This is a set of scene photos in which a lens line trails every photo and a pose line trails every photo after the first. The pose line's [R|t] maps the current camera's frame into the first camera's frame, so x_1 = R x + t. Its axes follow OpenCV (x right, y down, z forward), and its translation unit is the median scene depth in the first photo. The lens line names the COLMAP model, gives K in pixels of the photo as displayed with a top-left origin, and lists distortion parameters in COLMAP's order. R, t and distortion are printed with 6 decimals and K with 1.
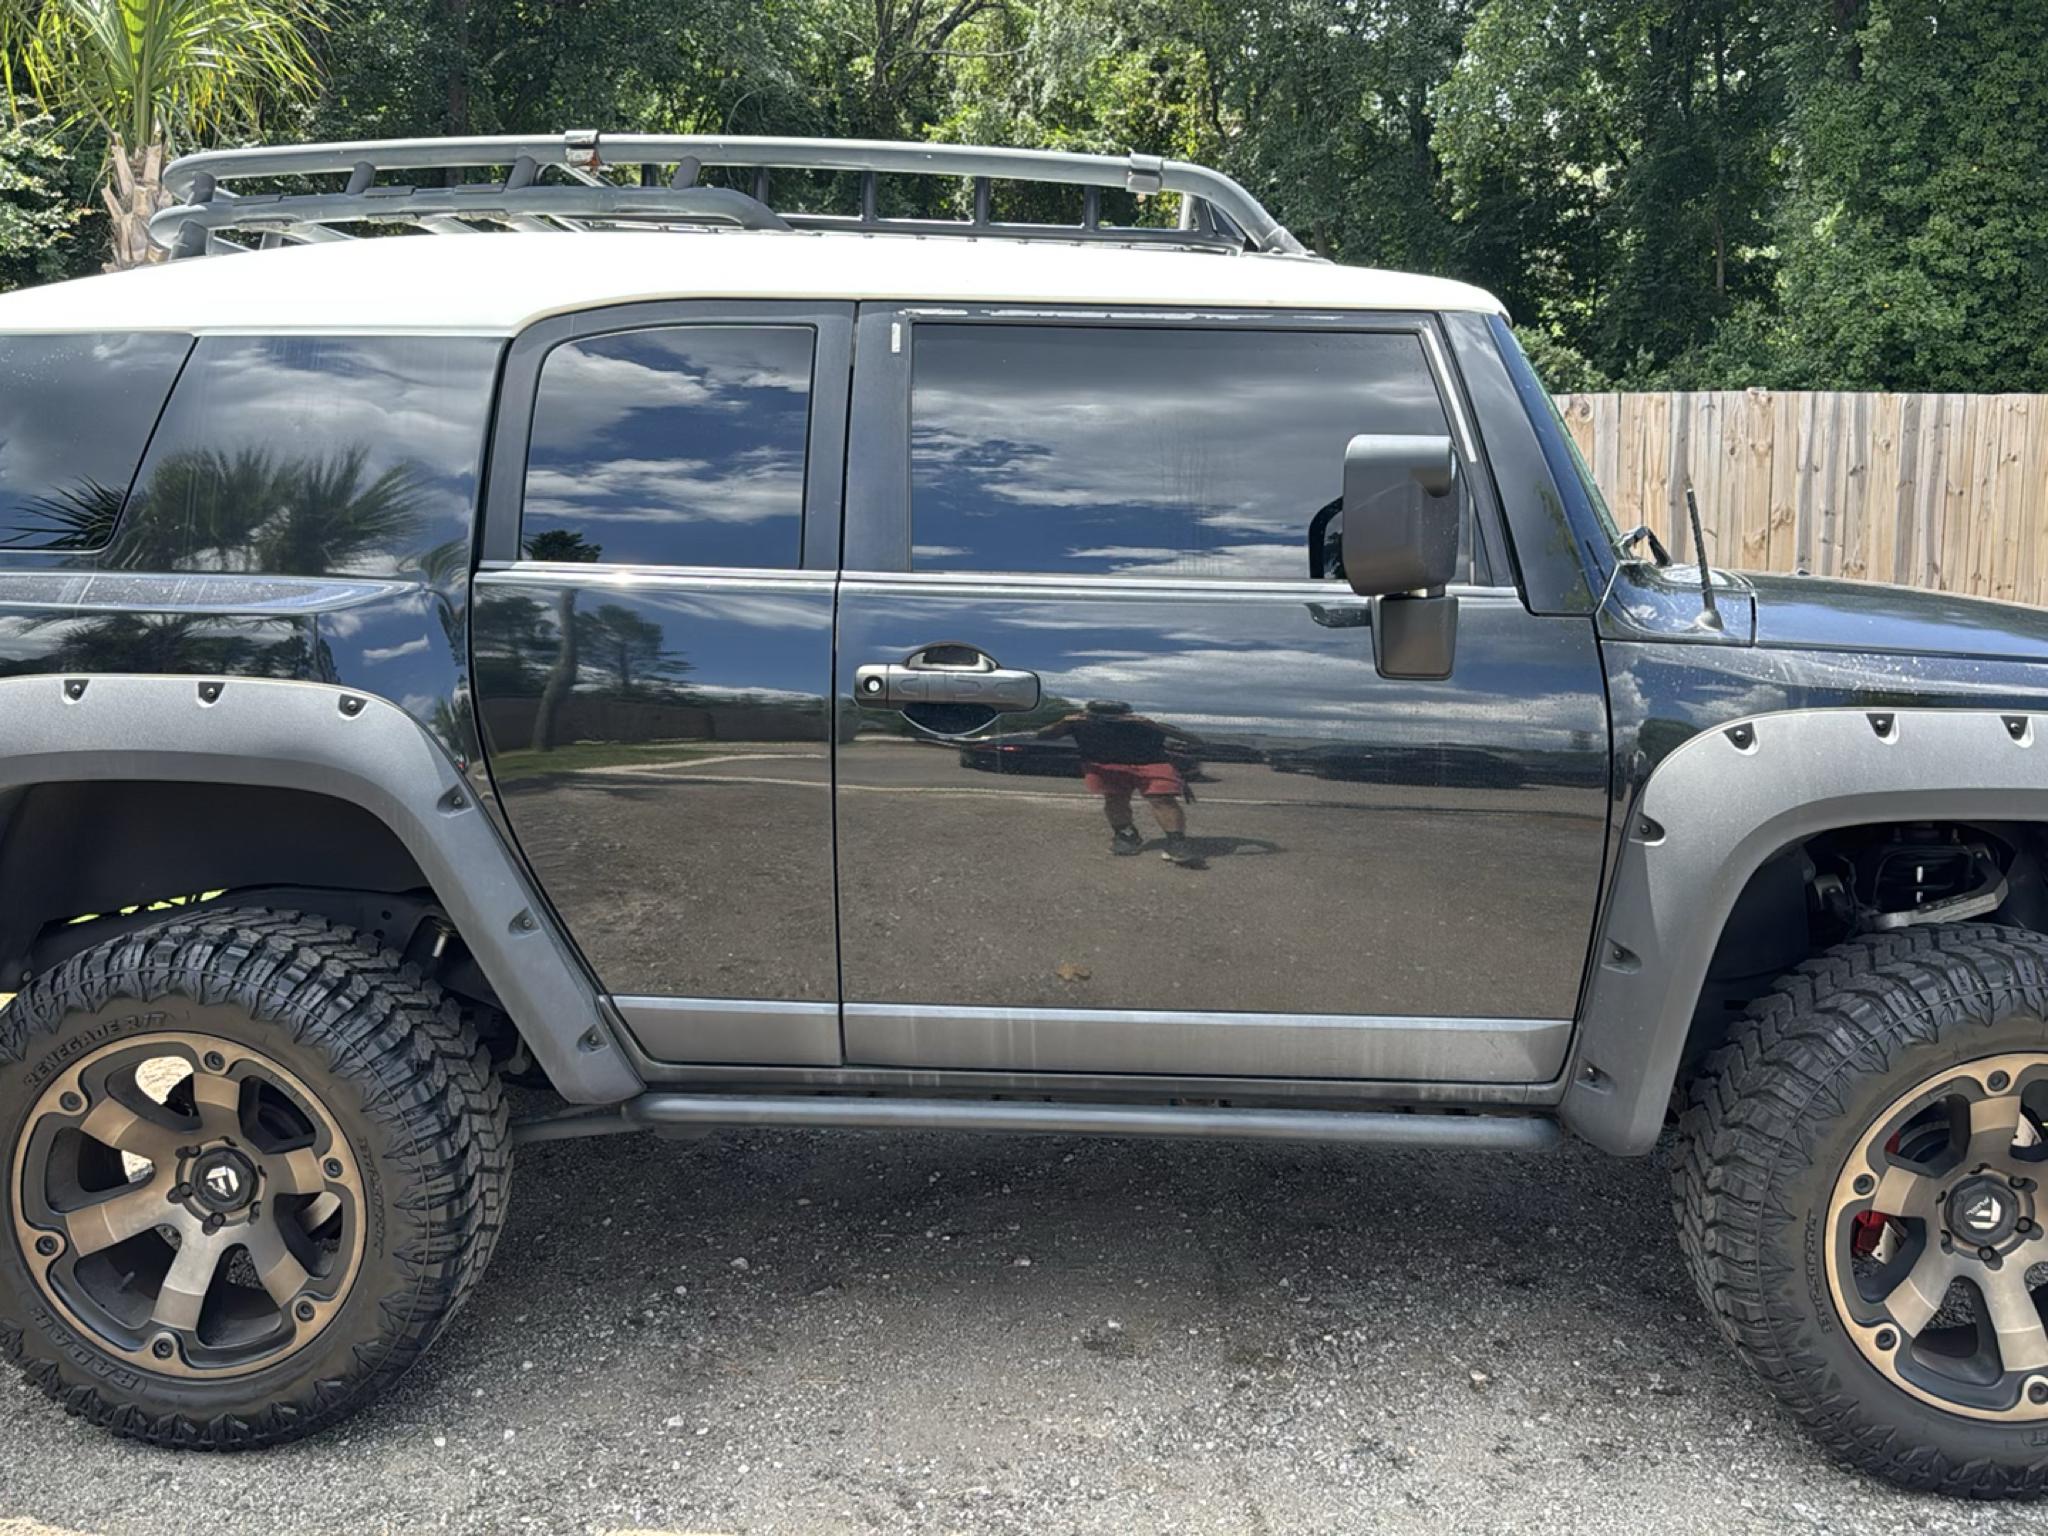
lens RADIAL K [[1828.8, 0, 1032.3], [0, 1828.8, 762.2], [0, 0, 1]] dist [0.120636, -0.213983]
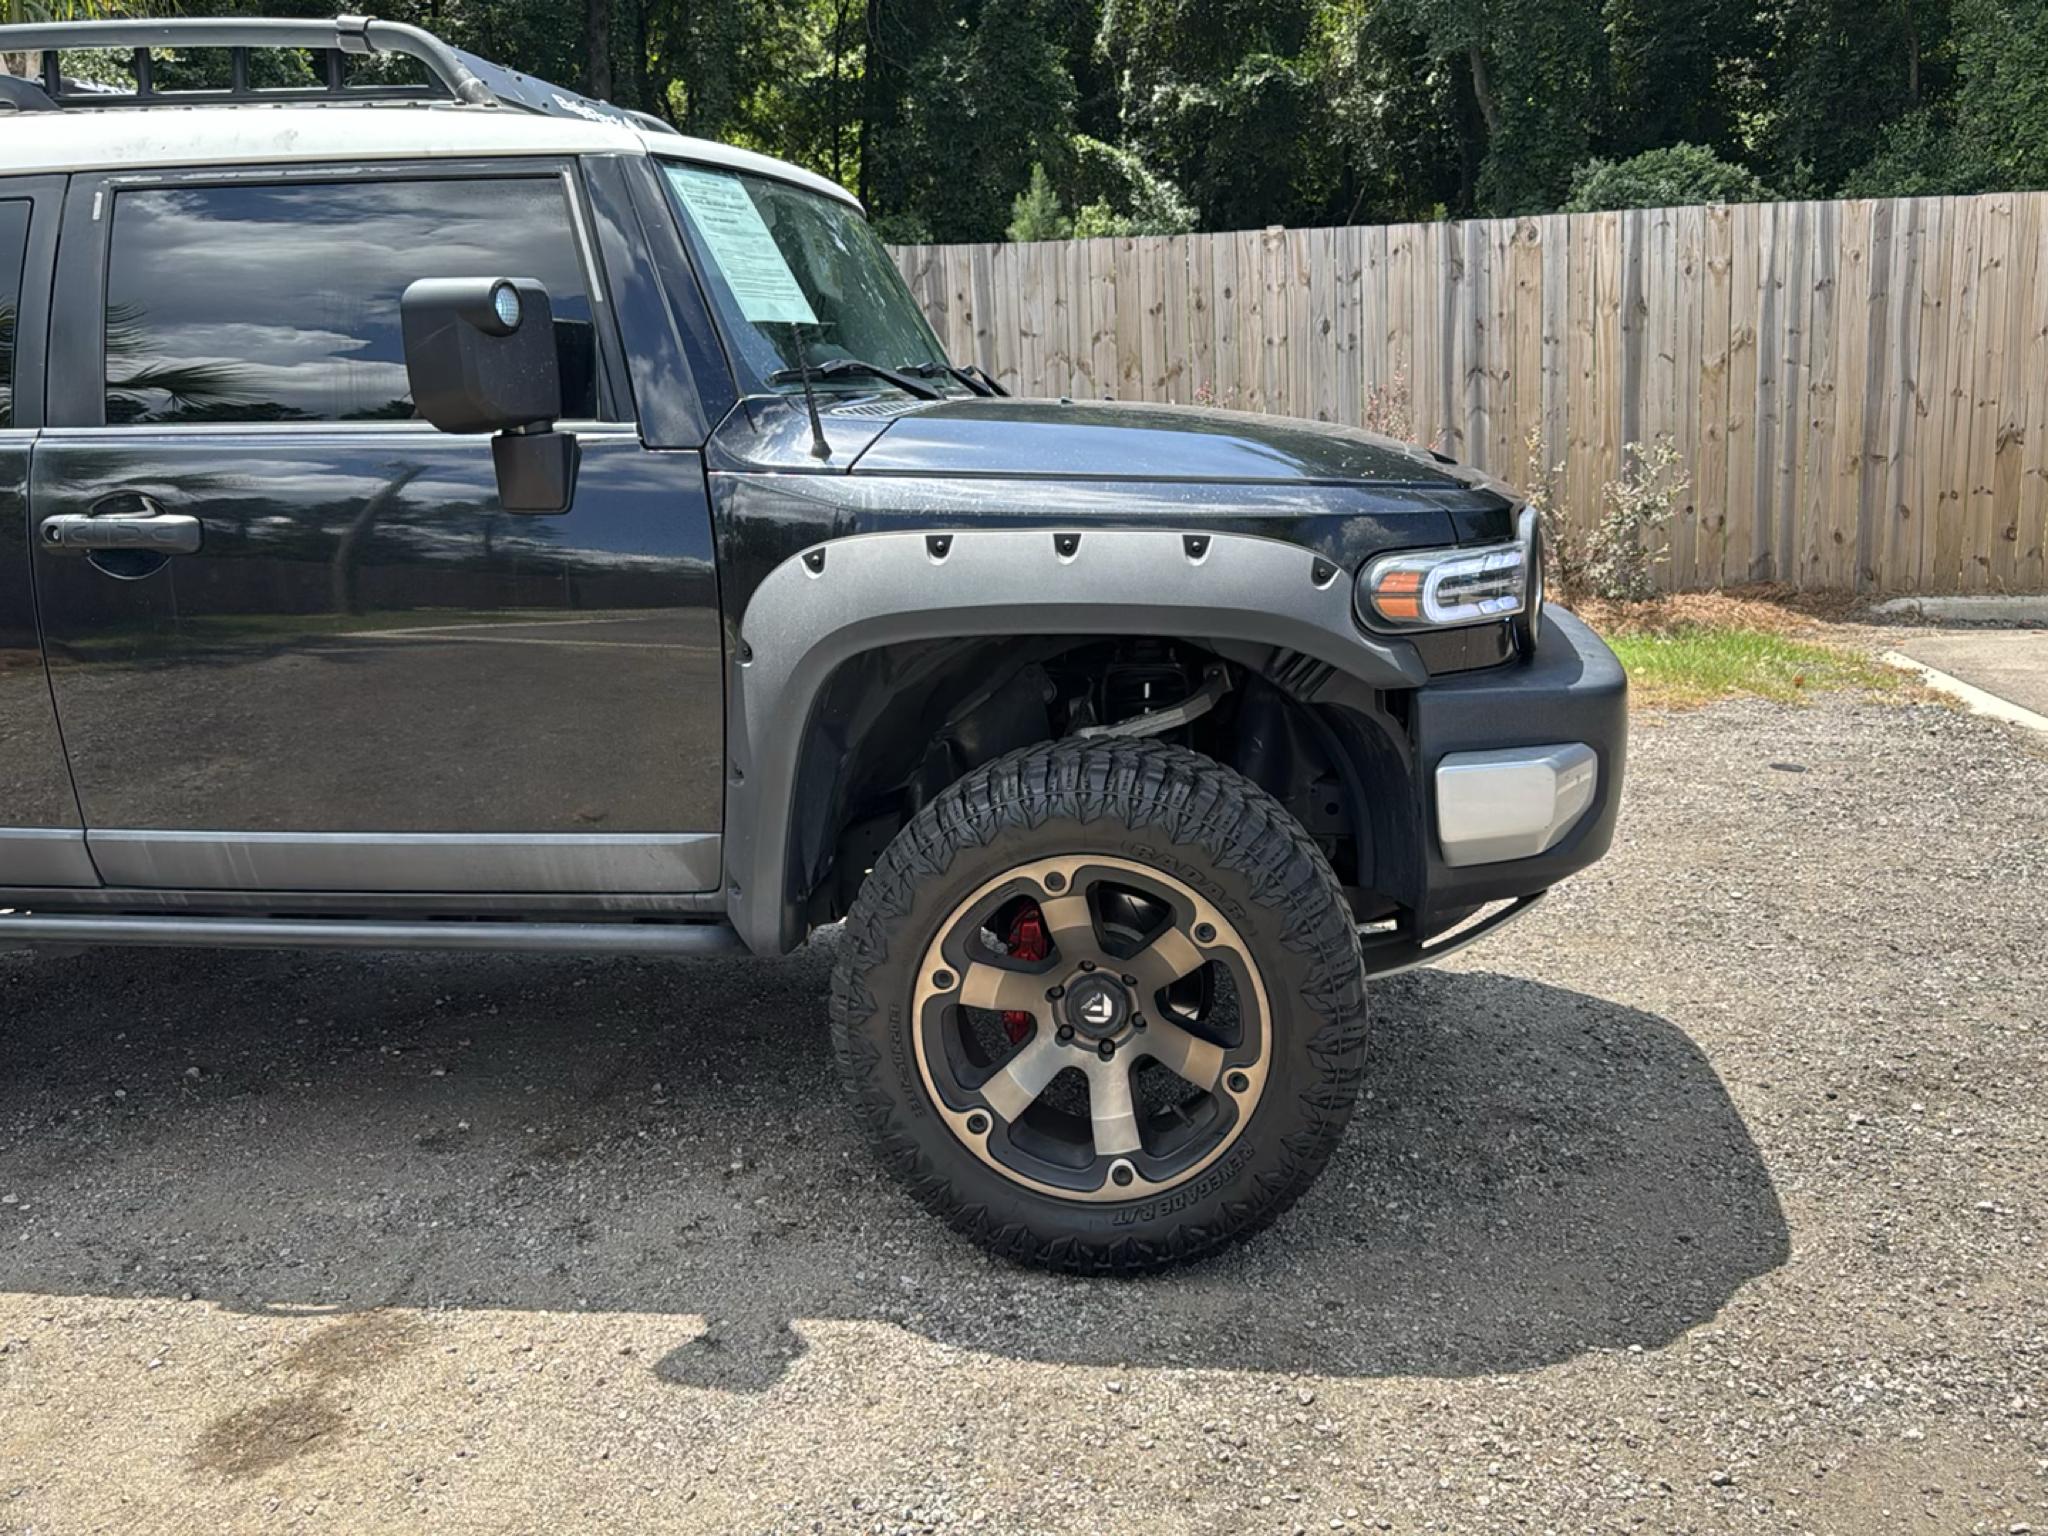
lens RADIAL K [[1828.8, 0, 1032.3], [0, 1828.8, 762.2], [0, 0, 1]] dist [0.120636, -0.213983]
pose [[0.992727, -0.016908, -0.119195, 0.519087], [0.025725, 0.997013, 0.072819, 0.022910], [0.117608, -0.075355, 0.990197, -0.021098]]
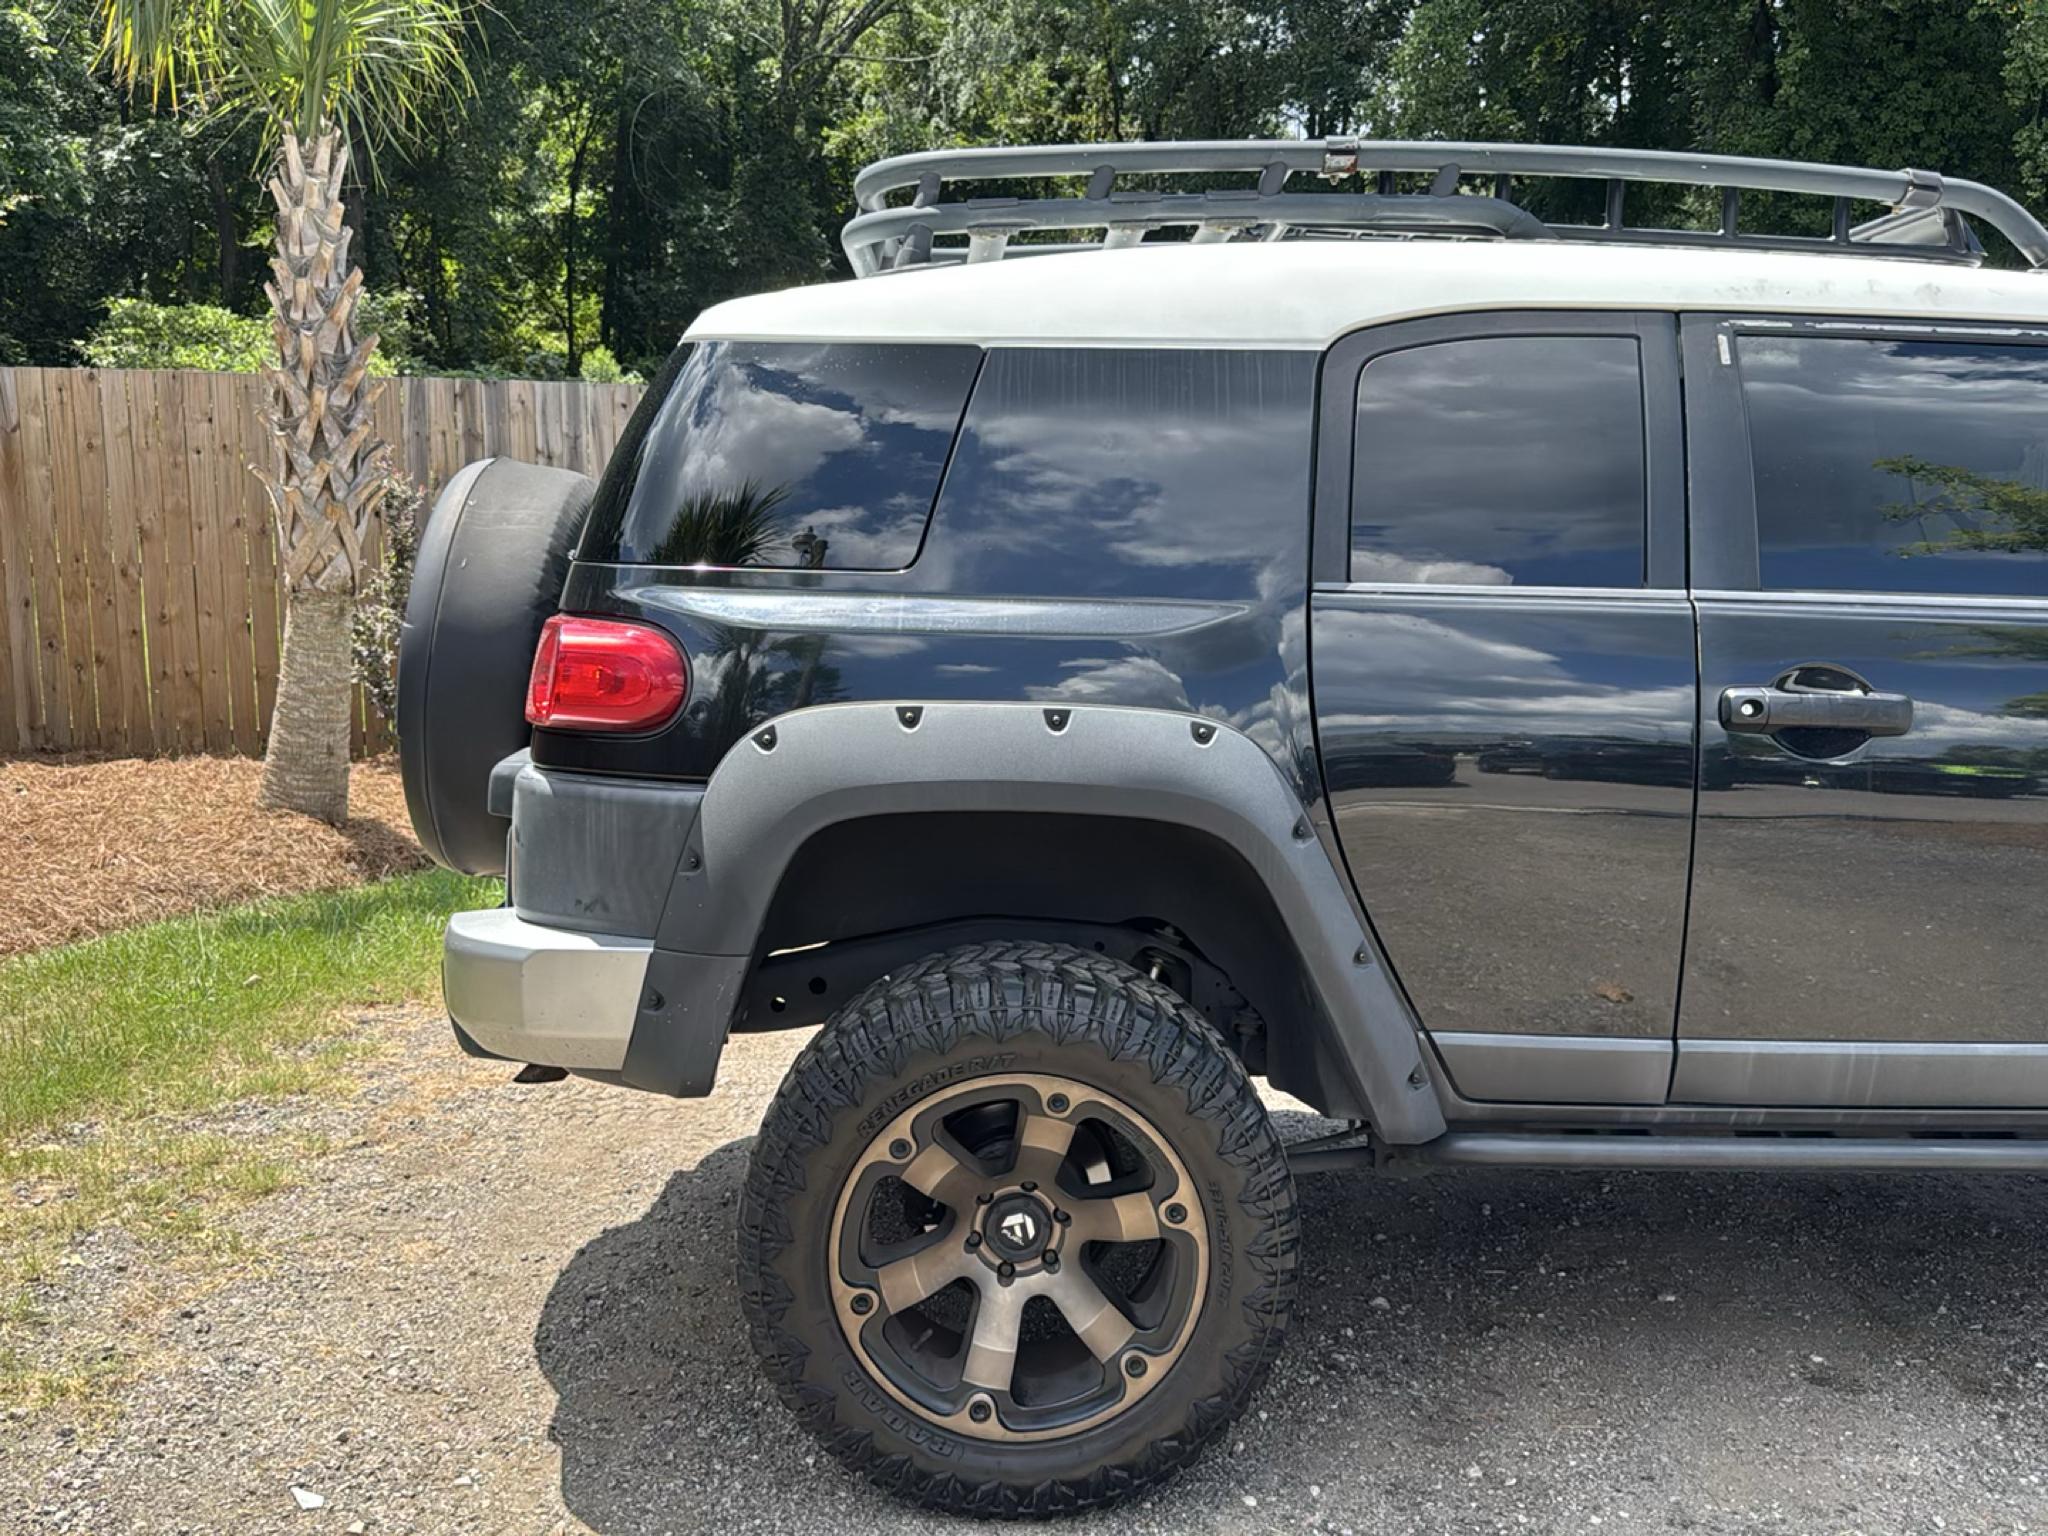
lens RADIAL K [[1834.2, 0, 1026.0], [0, 1834.2, 760.3], [0, 0, 1]] dist [0.123002, -0.233904]
pose [[0.997054, -0.003647, 0.076622, -0.458728], [0.004072, 0.999977, -0.005394, -0.009704], [-0.076601, 0.005690, 0.997046, 0.046262]]
